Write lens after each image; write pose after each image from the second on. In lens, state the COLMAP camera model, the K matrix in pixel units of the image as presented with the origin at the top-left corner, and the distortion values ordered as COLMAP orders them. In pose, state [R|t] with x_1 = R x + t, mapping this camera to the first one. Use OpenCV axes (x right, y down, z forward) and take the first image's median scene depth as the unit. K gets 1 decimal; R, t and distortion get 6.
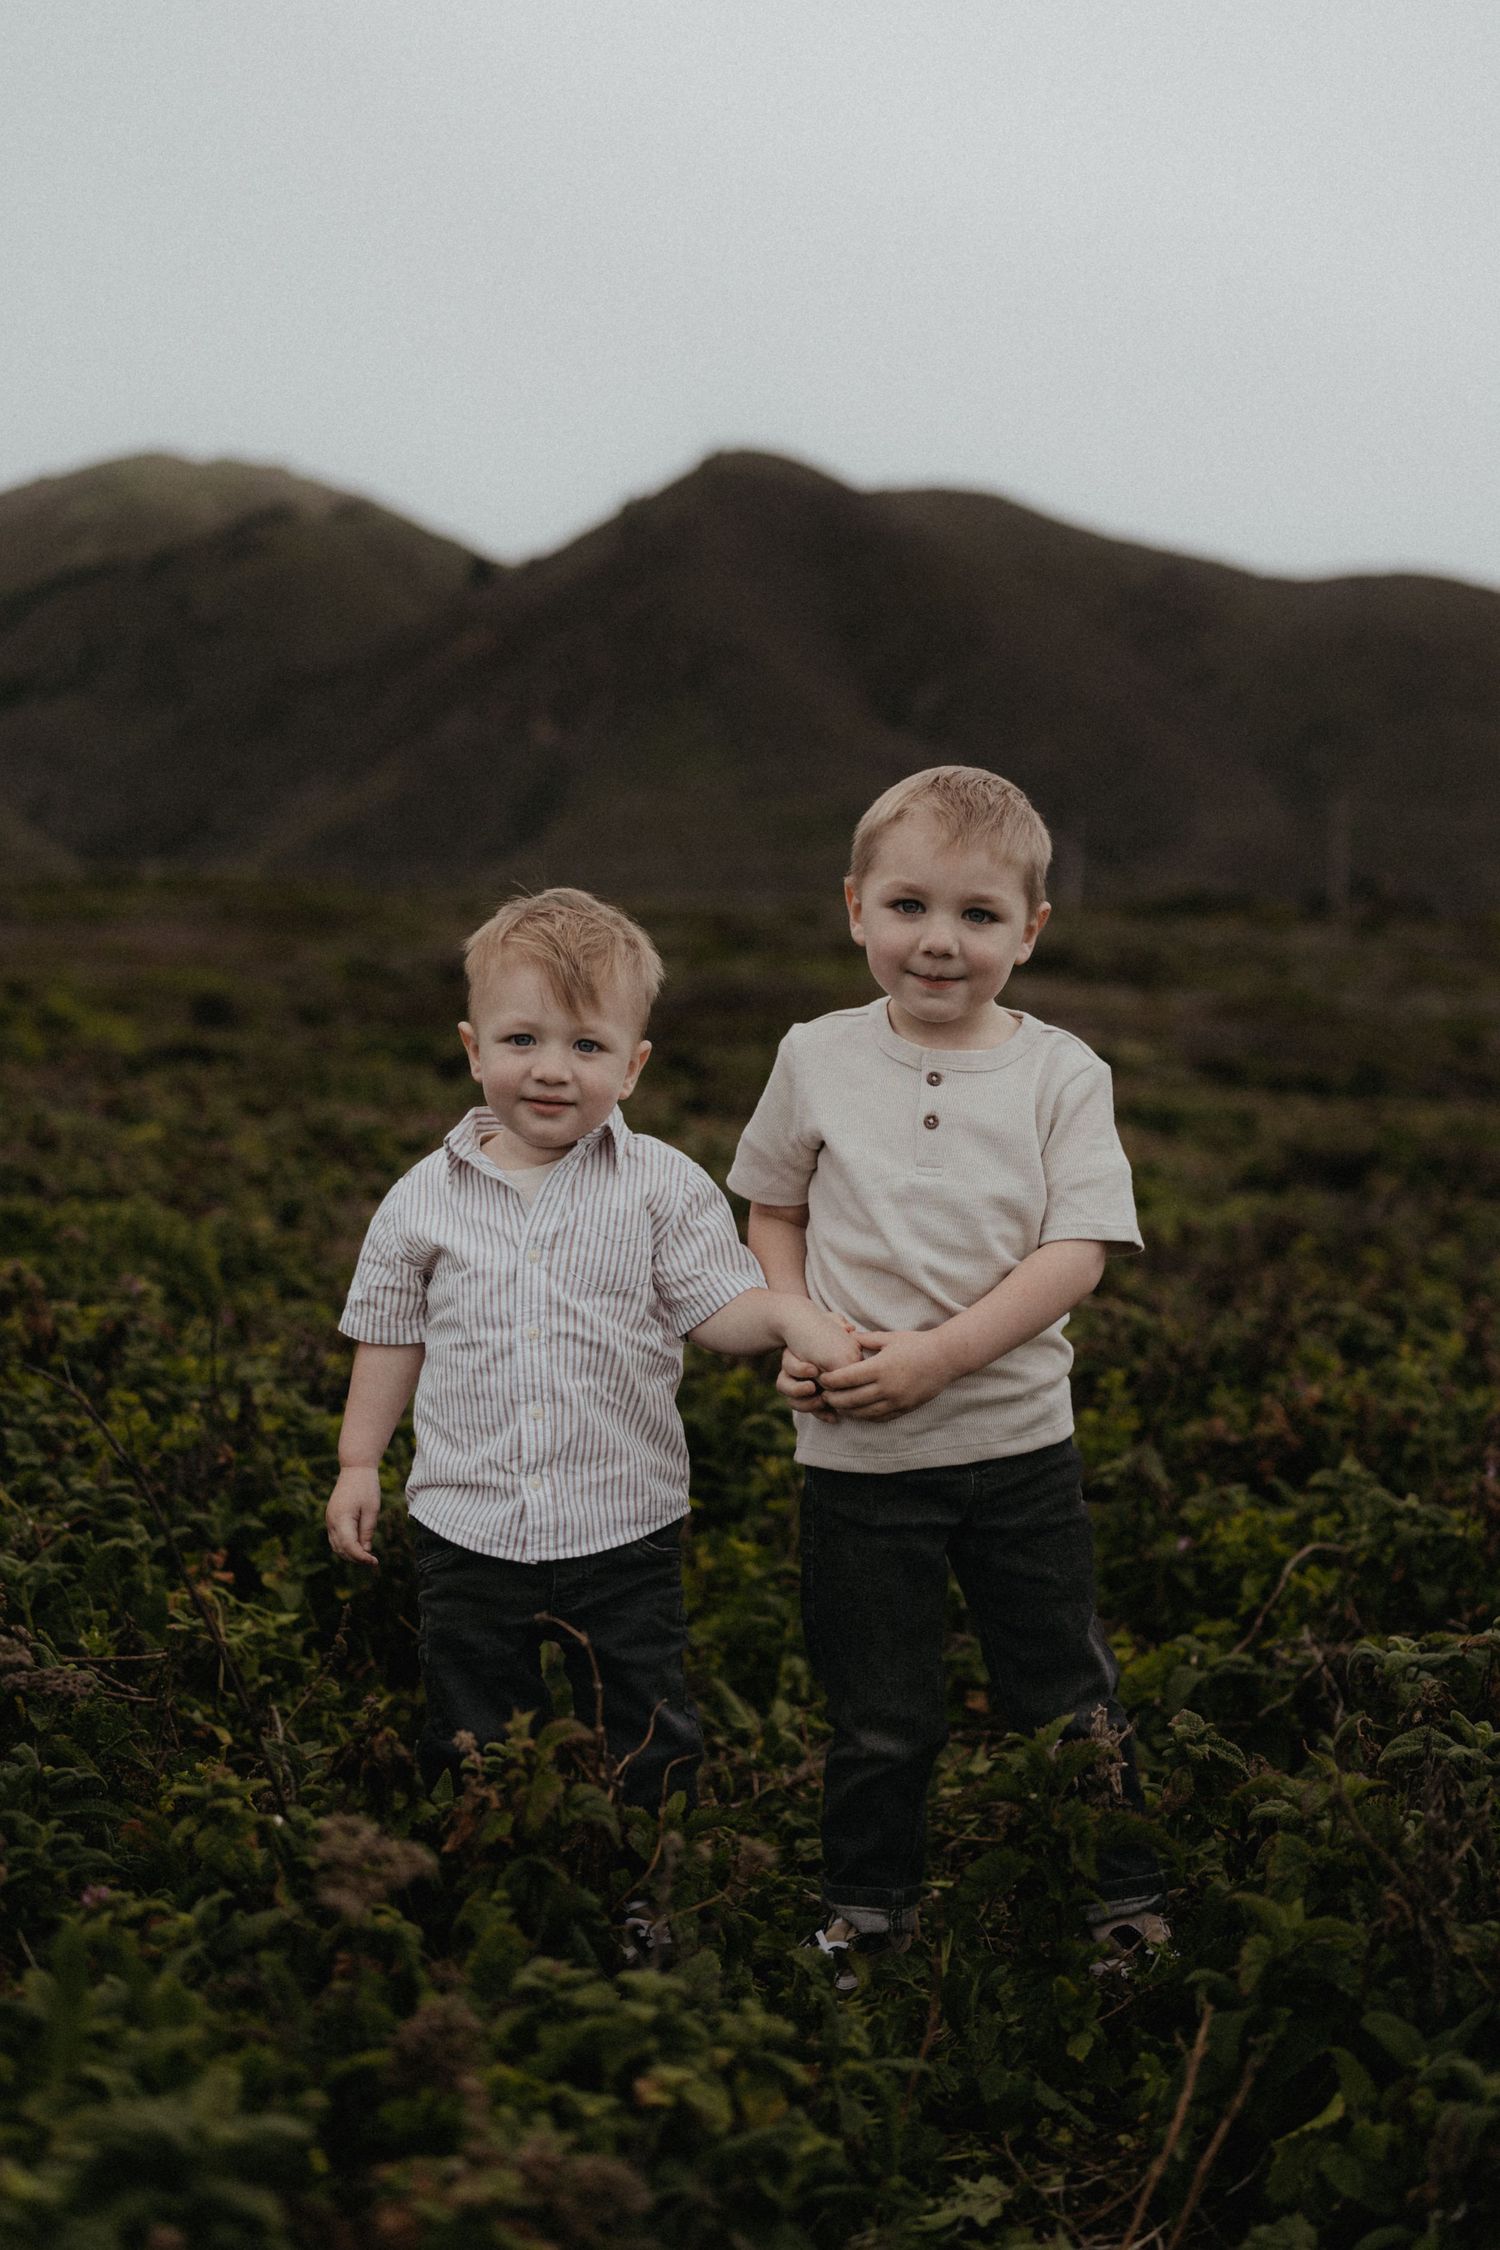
lens RADIAL K [[2912.2, 0, 803.4], [0, 2912.2, 1069.8], [0, 0, 1]] dist [0.005601, 0.000000]
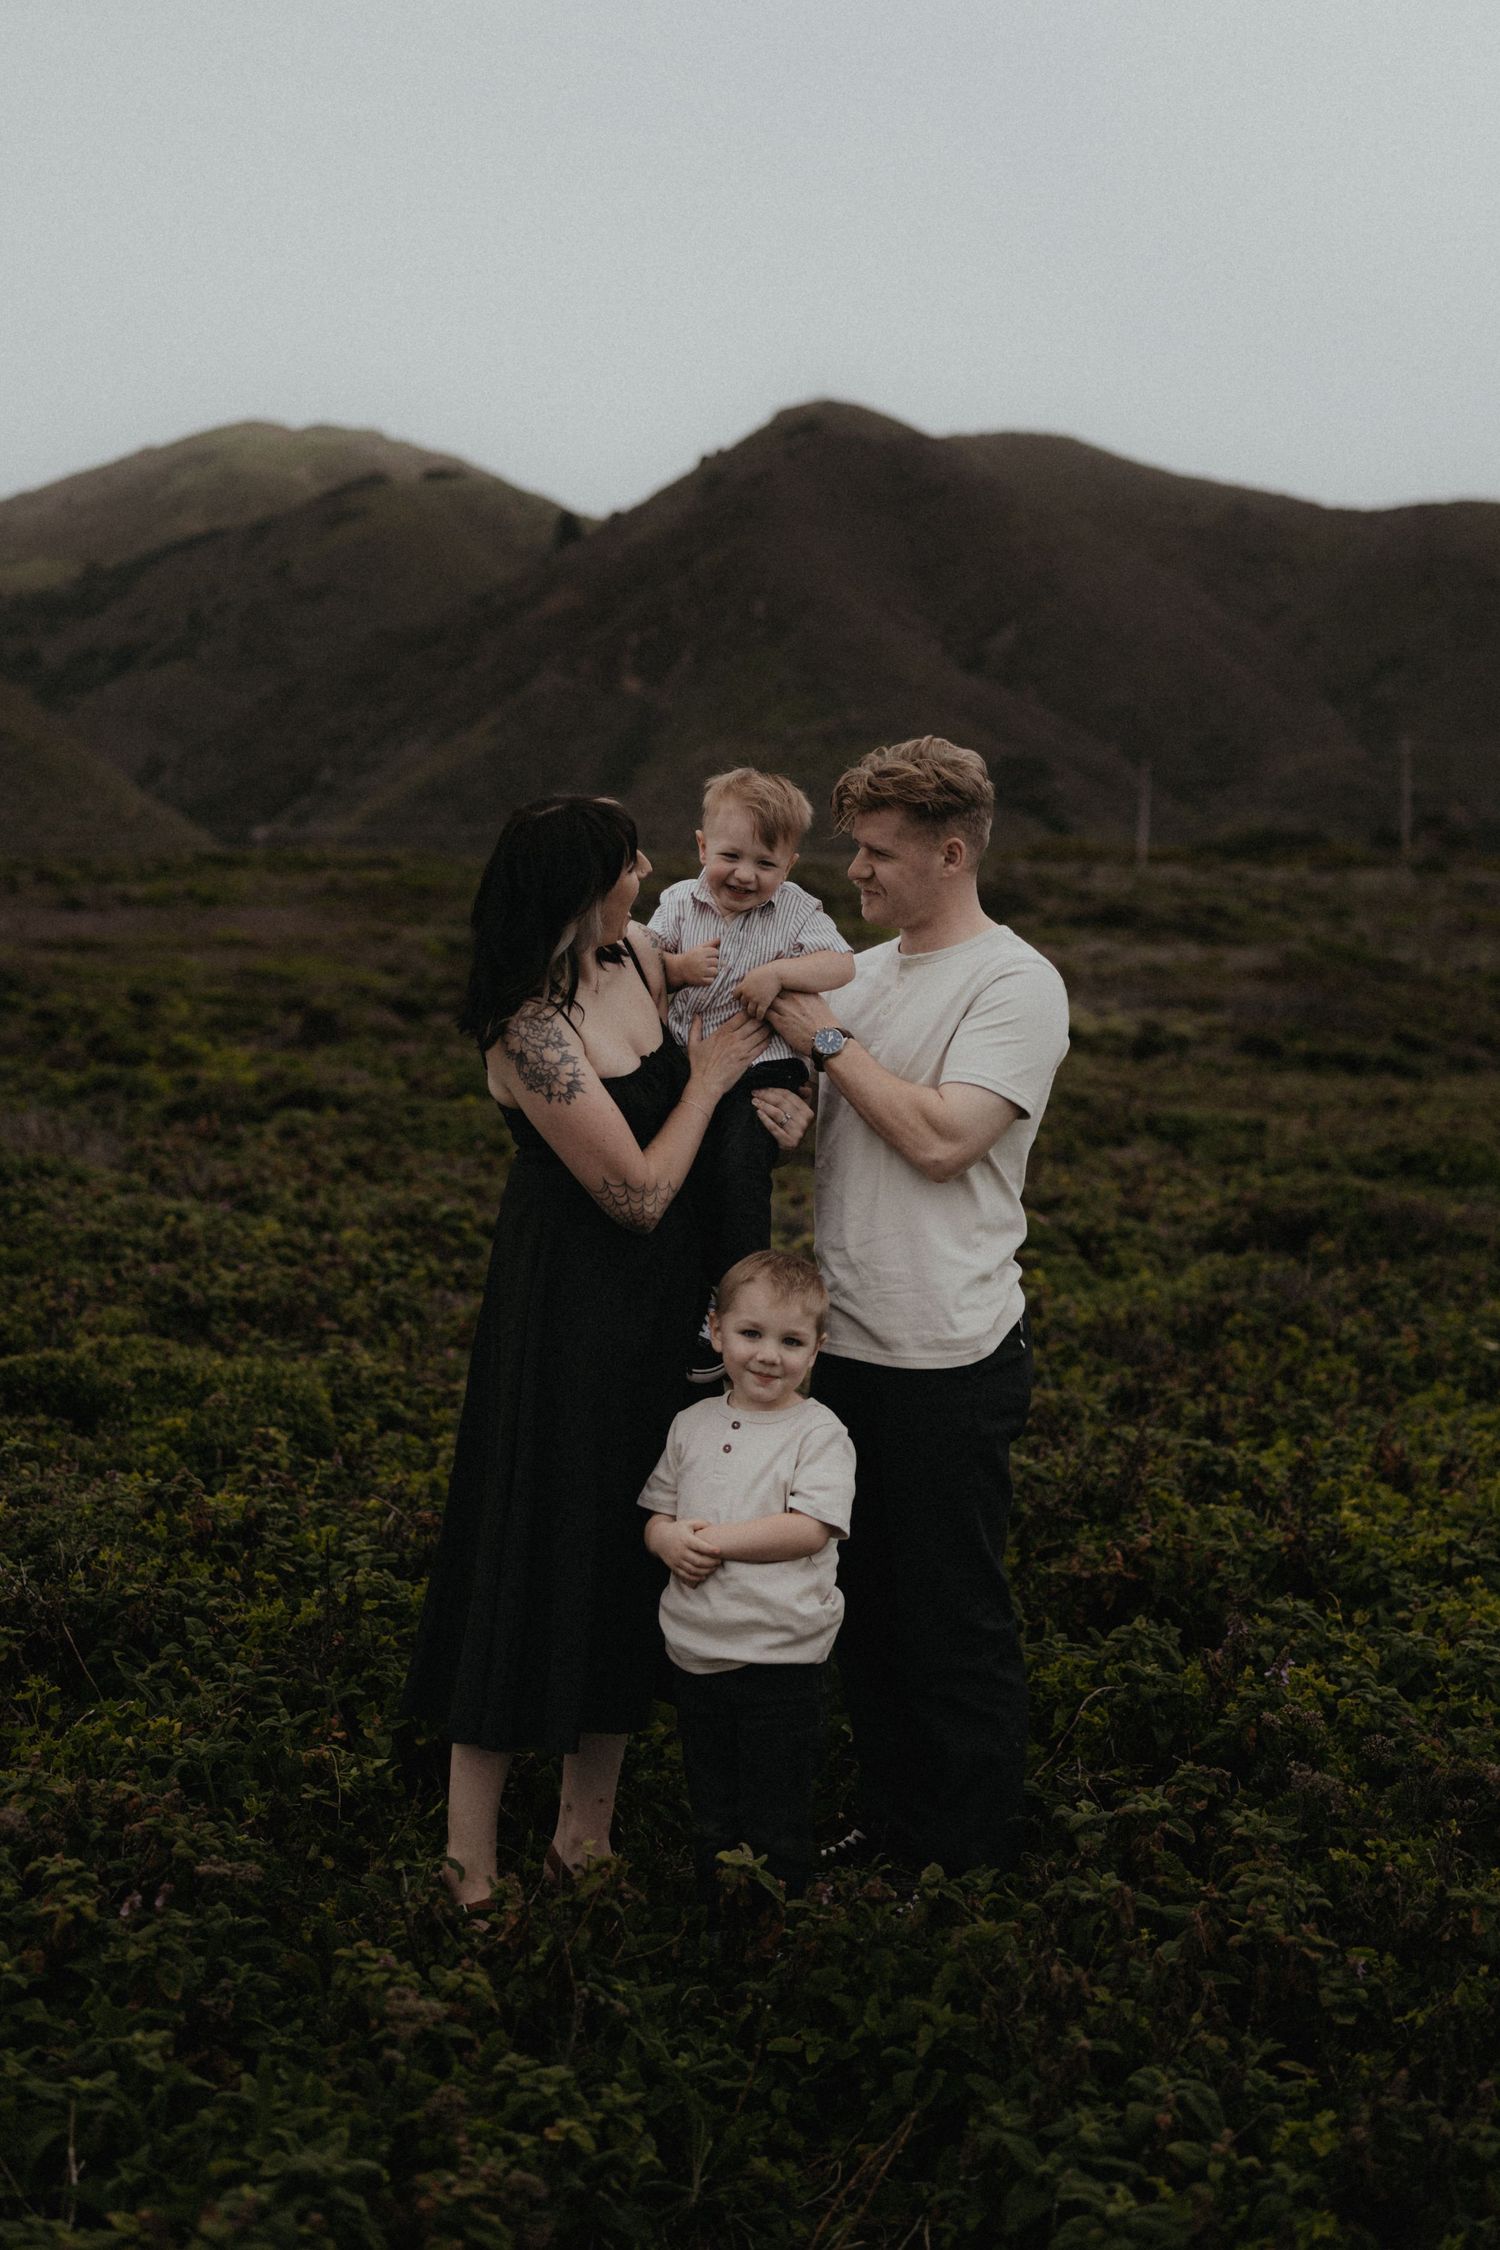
lens RADIAL K [[2823.2, 0, 757.5], [0, 2823.2, 1005.7], [0, 0, 1]] dist [0.005084, 0.000000]
pose [[0.998558, -0.026003, -0.046966, 0.080442], [0.025891, 0.999660, -0.002999, -0.167231], [0.047028, 0.001779, 0.998892, -0.375630]]
